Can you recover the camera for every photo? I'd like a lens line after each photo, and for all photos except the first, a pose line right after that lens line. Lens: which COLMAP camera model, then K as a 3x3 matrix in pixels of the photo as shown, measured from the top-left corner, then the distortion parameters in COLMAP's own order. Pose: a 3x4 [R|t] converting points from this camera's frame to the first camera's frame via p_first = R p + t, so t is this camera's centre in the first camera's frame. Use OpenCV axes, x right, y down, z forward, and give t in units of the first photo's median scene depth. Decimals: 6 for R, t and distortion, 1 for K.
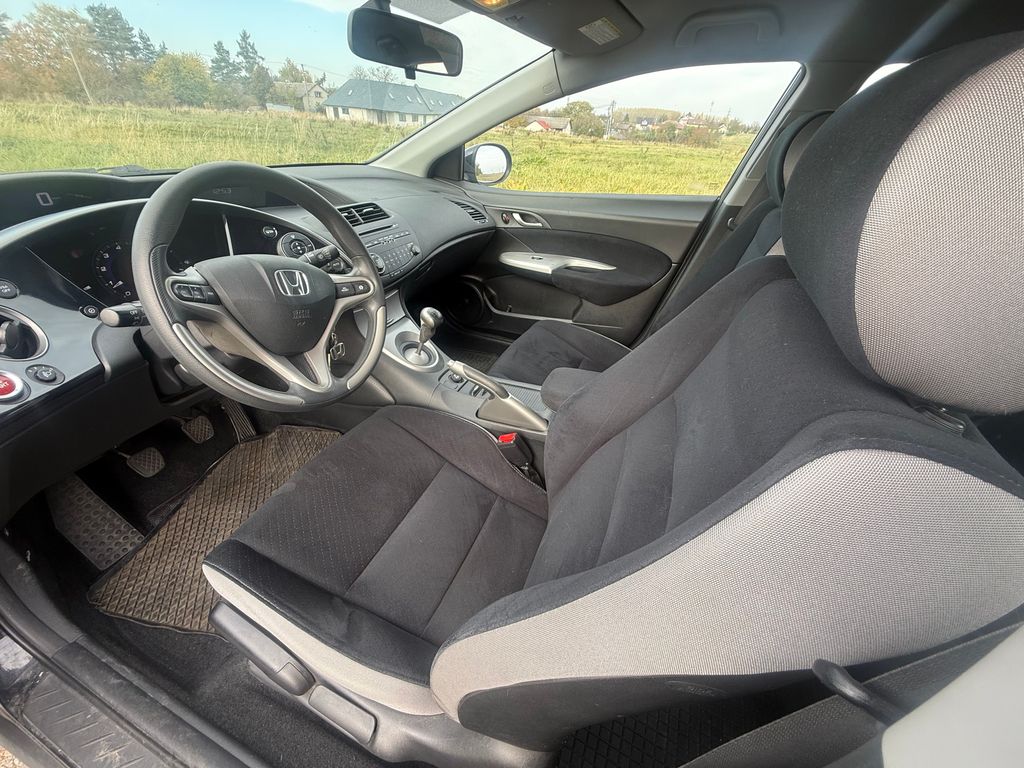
lens RADIAL K [[405.2, 0, 505.4], [0, 405.2, 382.5], [0, 0, 1]] dist [-0.000107, 0.000073]
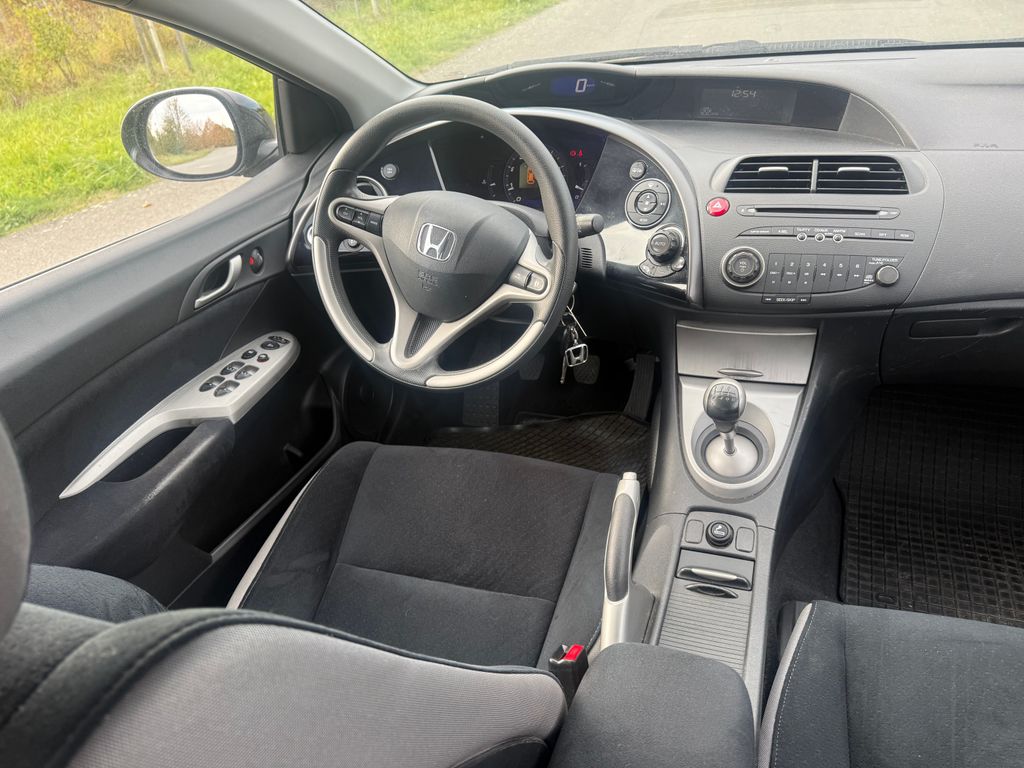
lens RADIAL K [[723.2, 0, 512.4], [0, 723.2, 387.2], [0, 0, 1]] dist [0.043525, -0.050392]
pose [[0.051219, 0.490025, -0.870202, 0.455902], [-0.440936, 0.792914, 0.420550, -0.345977], [0.896076, 0.362163, 0.256682, 0.426016]]
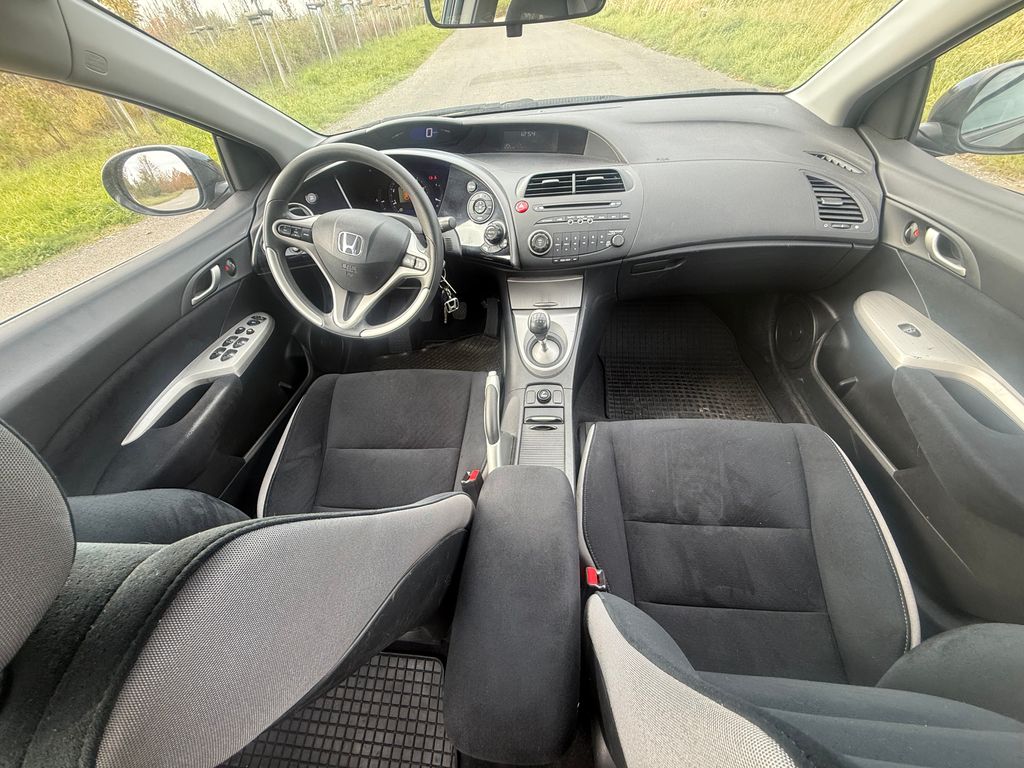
lens RADIAL K [[405.2, 0, 506.0], [0, 405.2, 382.1], [0, 0, 1]] dist [-0.000107, 0.000073]
pose [[0.293045, 0.594806, -0.748552, 0.420157], [-0.415991, 0.784254, 0.460323, -0.345166], [0.860858, 0.176496, 0.477256, 0.436082]]
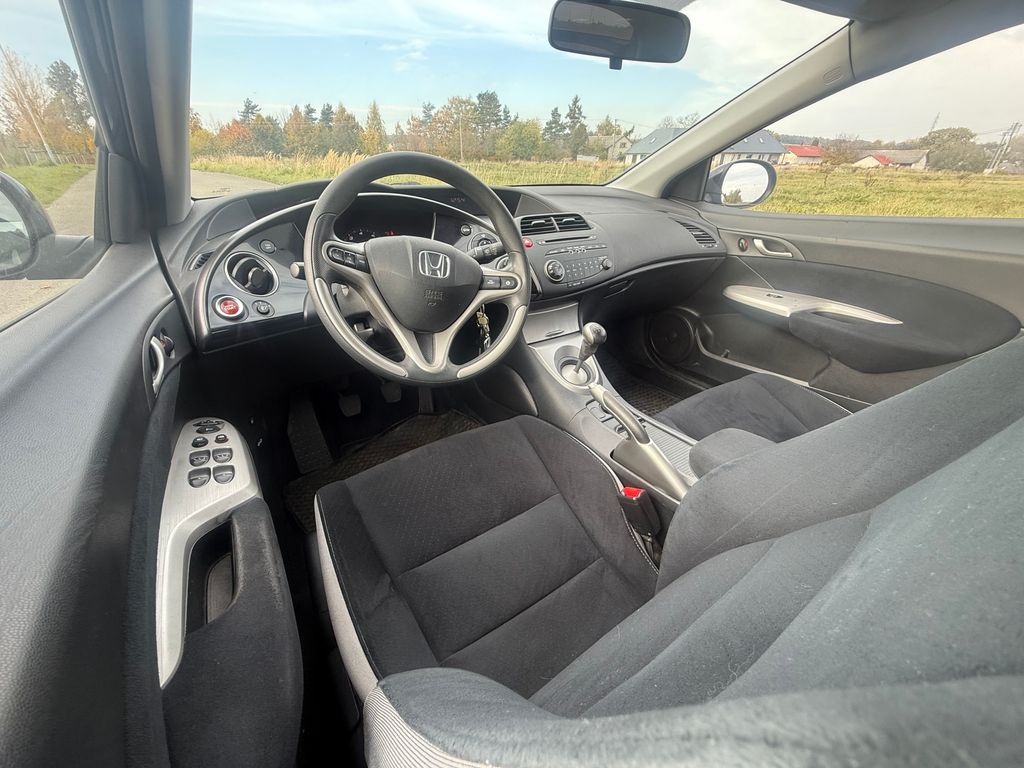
lens RADIAL K [[405.2, 0, 508.5], [0, 405.2, 383.5], [0, 0, 1]] dist [-0.000107, 0.000073]
pose [[0.824014, 0.234233, -0.515884, 0.121177], [-0.274789, 0.961502, -0.002352, -0.000069], [0.495472, 0.143697, 0.856655, 0.118586]]
